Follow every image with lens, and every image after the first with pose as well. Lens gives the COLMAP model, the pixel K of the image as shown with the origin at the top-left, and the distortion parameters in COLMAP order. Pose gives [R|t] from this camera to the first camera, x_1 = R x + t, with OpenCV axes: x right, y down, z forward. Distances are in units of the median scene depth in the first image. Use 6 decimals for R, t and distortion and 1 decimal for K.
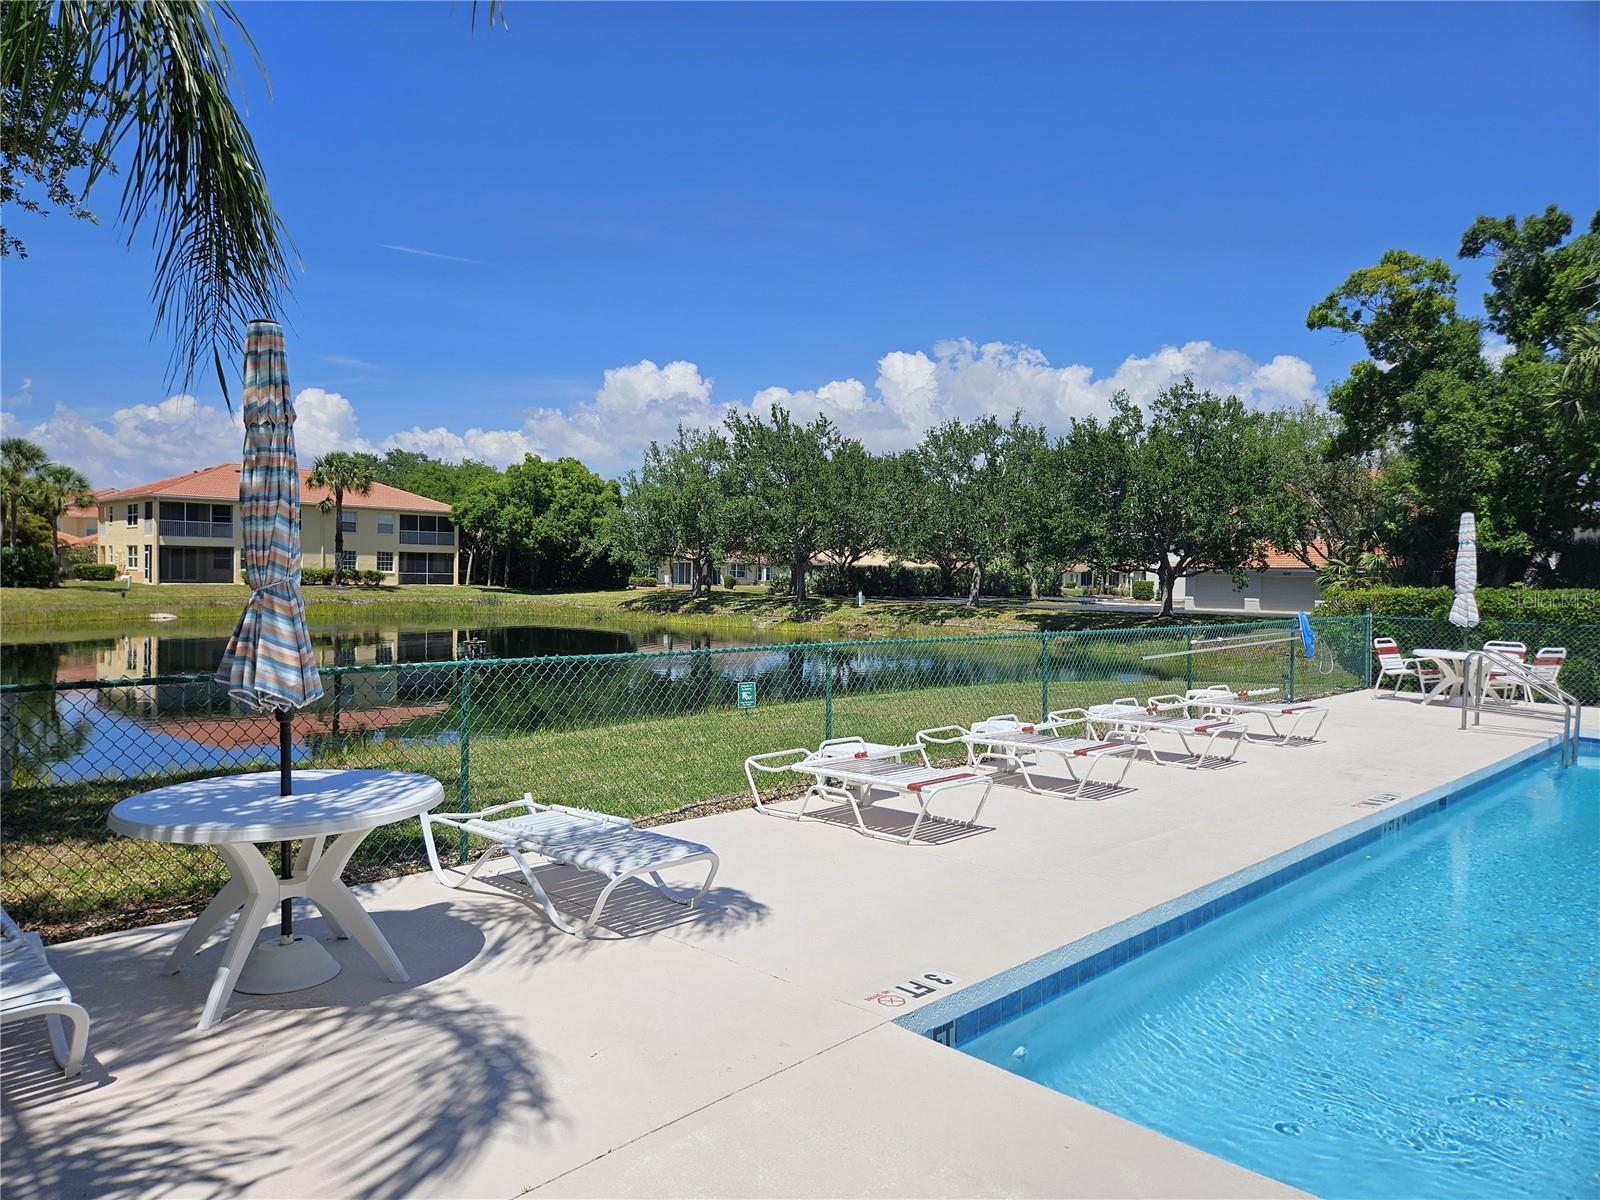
lens RADIAL K [[1088.8, 0, 786.1], [0, 1088.8, 601.7], [0, 0, 1]] dist [0.039379, -0.001624]
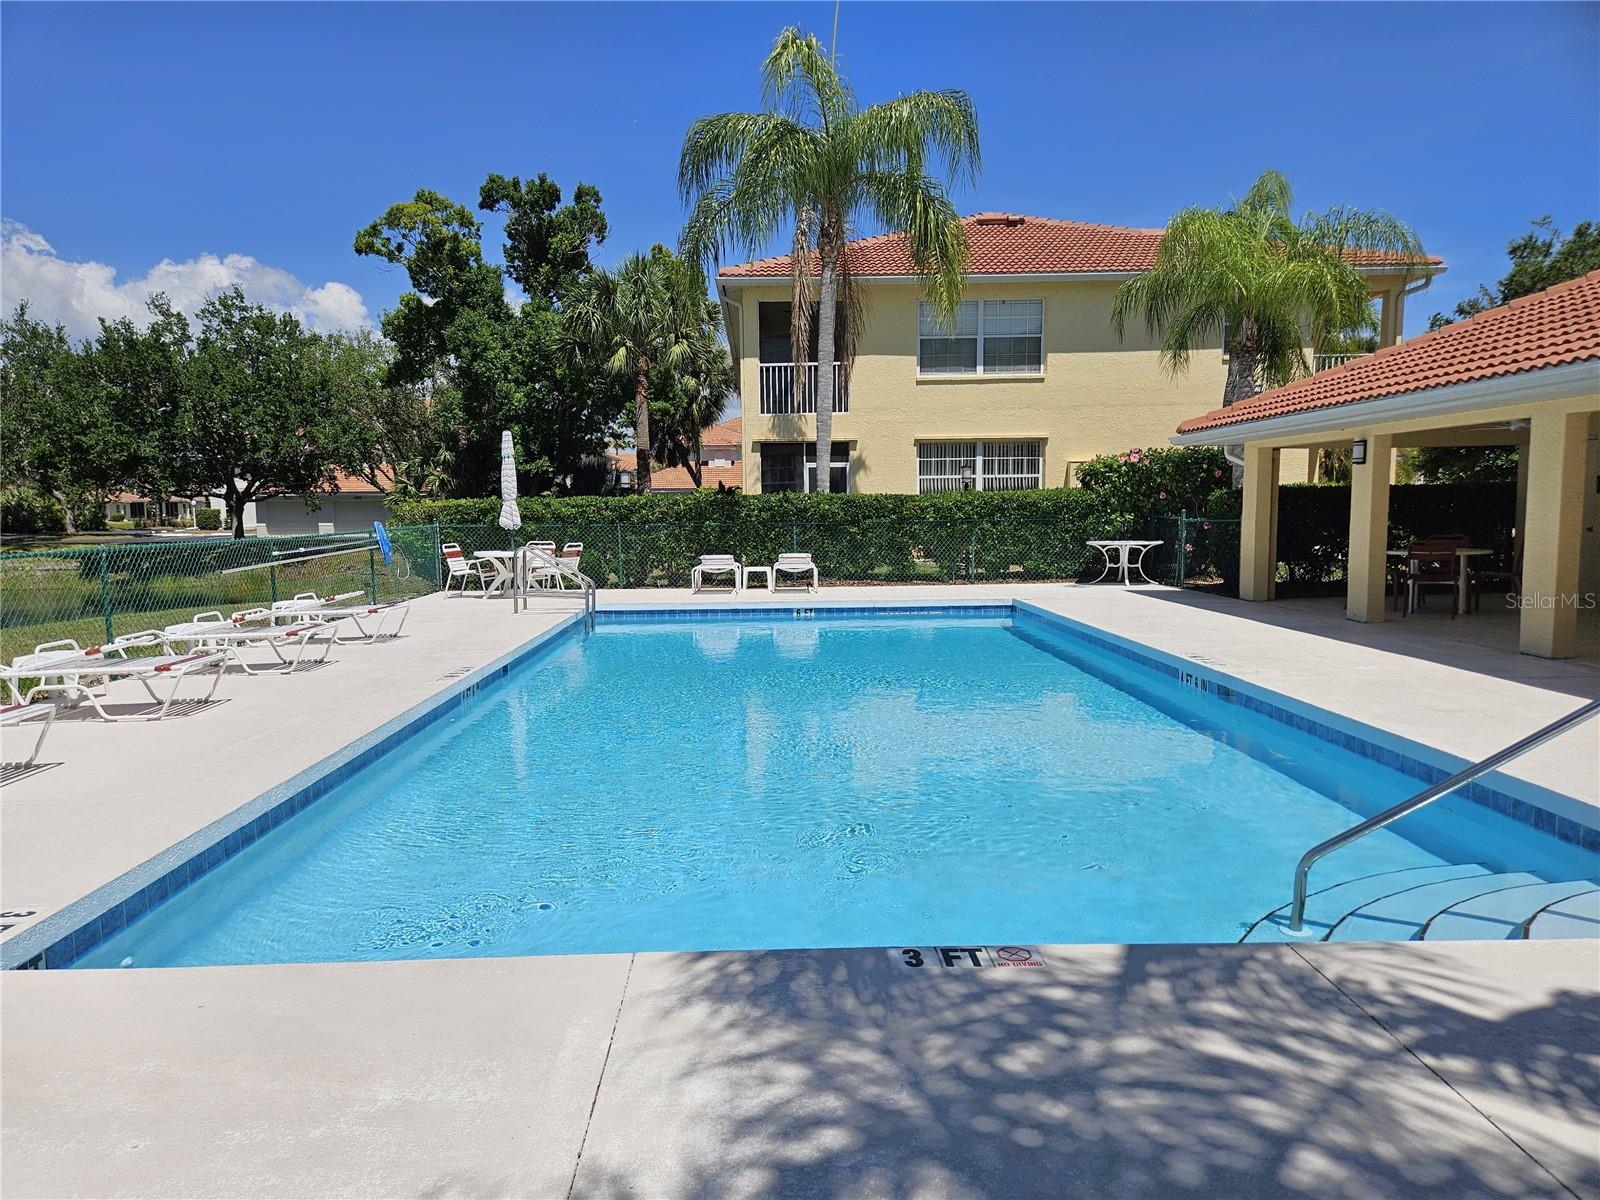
lens RADIAL K [[1088.8, 0, 786.1], [0, 1088.8, 601.7], [0, 0, 1]] dist [0.039379, -0.001624]
pose [[0.696640, -0.096060, 0.710960, -0.004478], [0.049525, 0.995070, 0.085919, 0.005920], [-0.715709, -0.024645, 0.697964, -0.006184]]
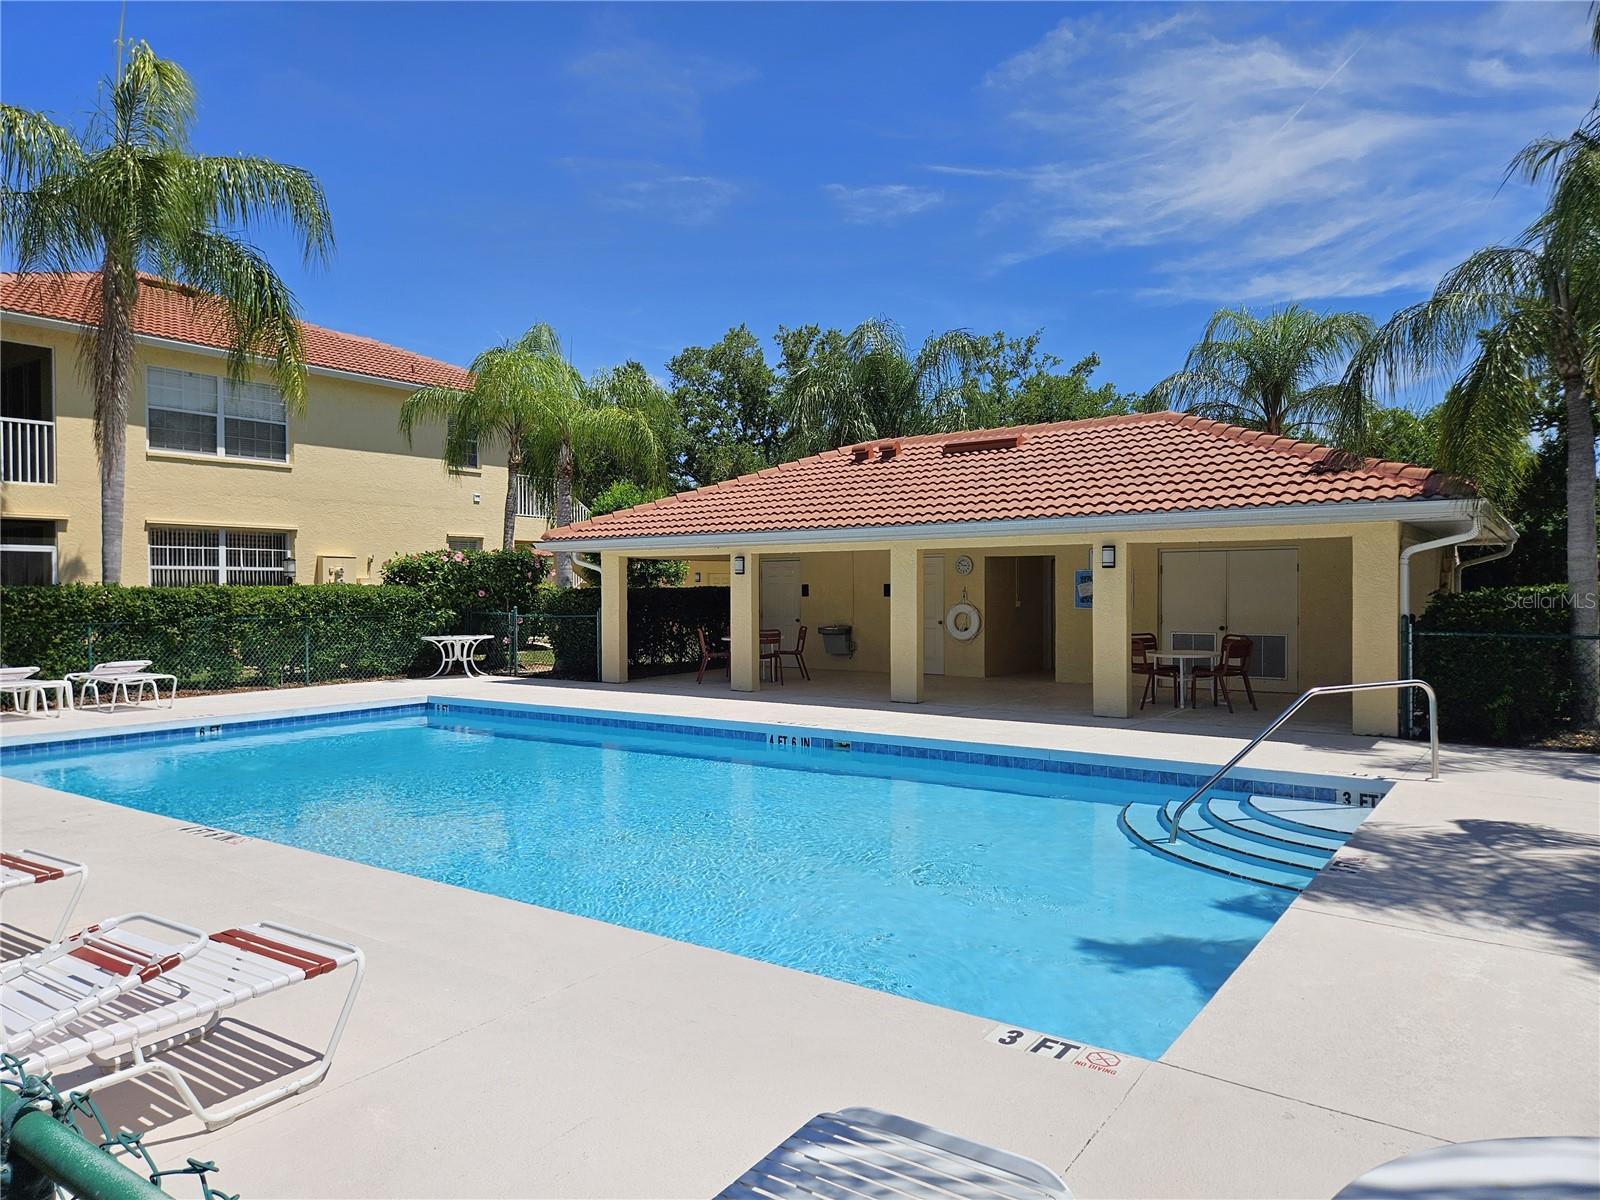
lens RADIAL K [[1088.8, 0, 786.1], [0, 1088.8, 601.7], [0, 0, 1]] dist [0.039379, -0.001624]
pose [[-0.177357, -0.036132, 0.983483, -0.076308], [0.025832, 0.998811, 0.041354, -0.004167], [-0.983808, 0.032740, -0.176213, 0.151160]]
